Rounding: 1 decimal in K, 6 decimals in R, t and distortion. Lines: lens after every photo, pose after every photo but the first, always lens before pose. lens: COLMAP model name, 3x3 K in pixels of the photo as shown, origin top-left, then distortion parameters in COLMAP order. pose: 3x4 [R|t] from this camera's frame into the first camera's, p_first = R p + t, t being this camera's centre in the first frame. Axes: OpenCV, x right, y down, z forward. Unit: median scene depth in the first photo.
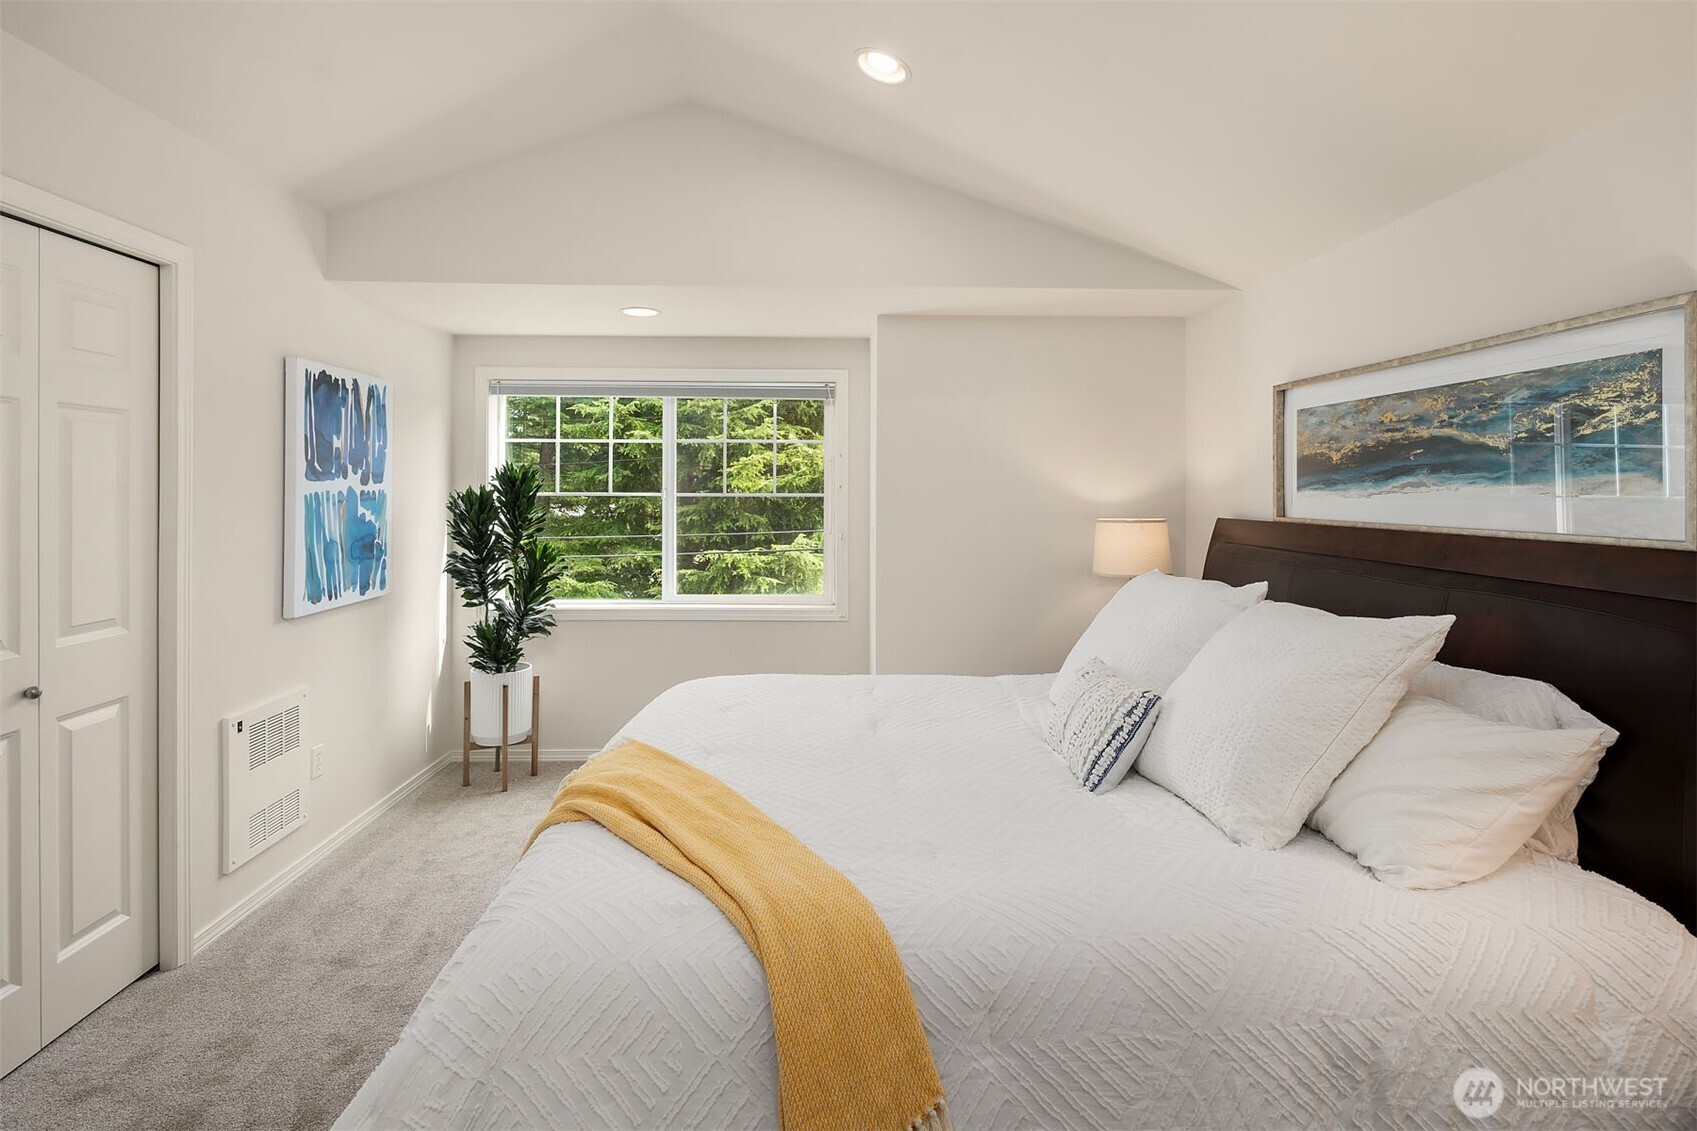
lens RADIAL K [[852.2, 0, 853.1], [0, 852.2, 486.3], [0, 0, 1]] dist [0.004258, -0.001636]
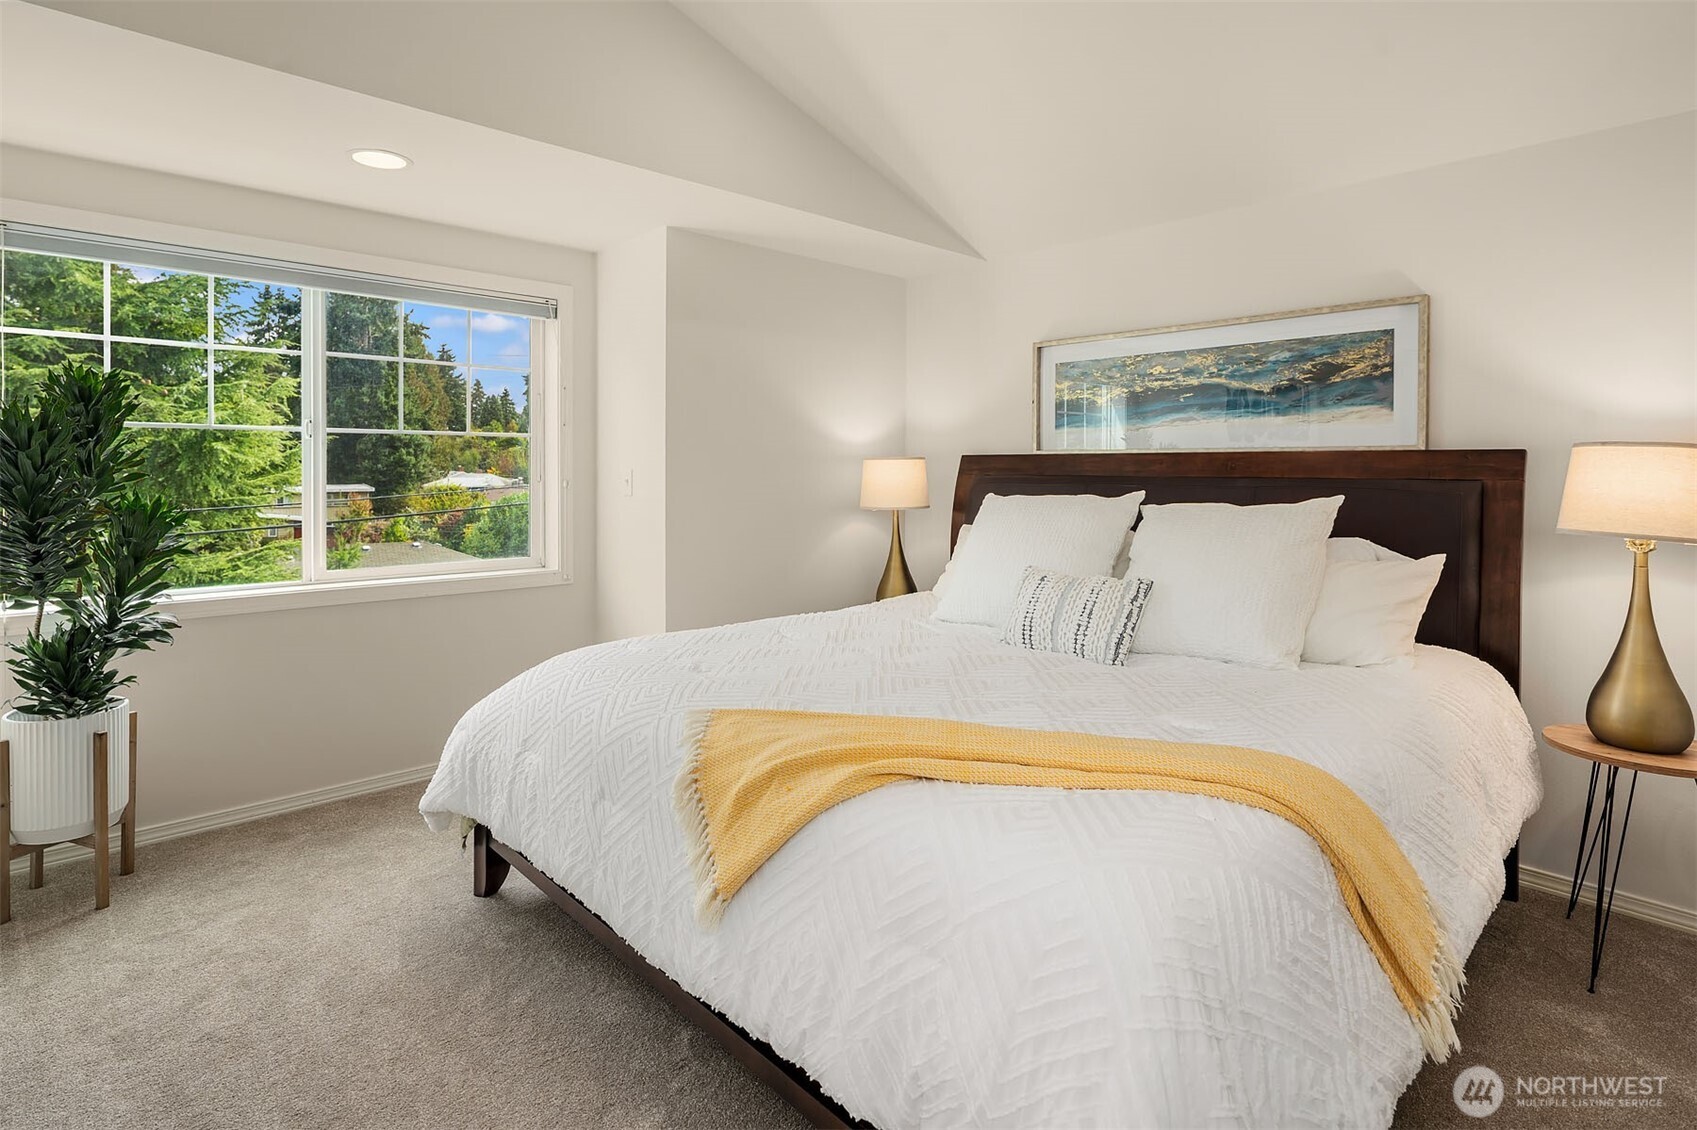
lens RADIAL K [[852.2, 0, 853.1], [0, 852.2, 485.8], [0, 0, 1]] dist [0.004258, -0.001636]
pose [[0.751343, -0.017744, 0.659673, -0.662117], [-0.000544, 0.999621, 0.027507, 0.068817], [-0.659912, -0.021027, 0.751049, 0.329987]]
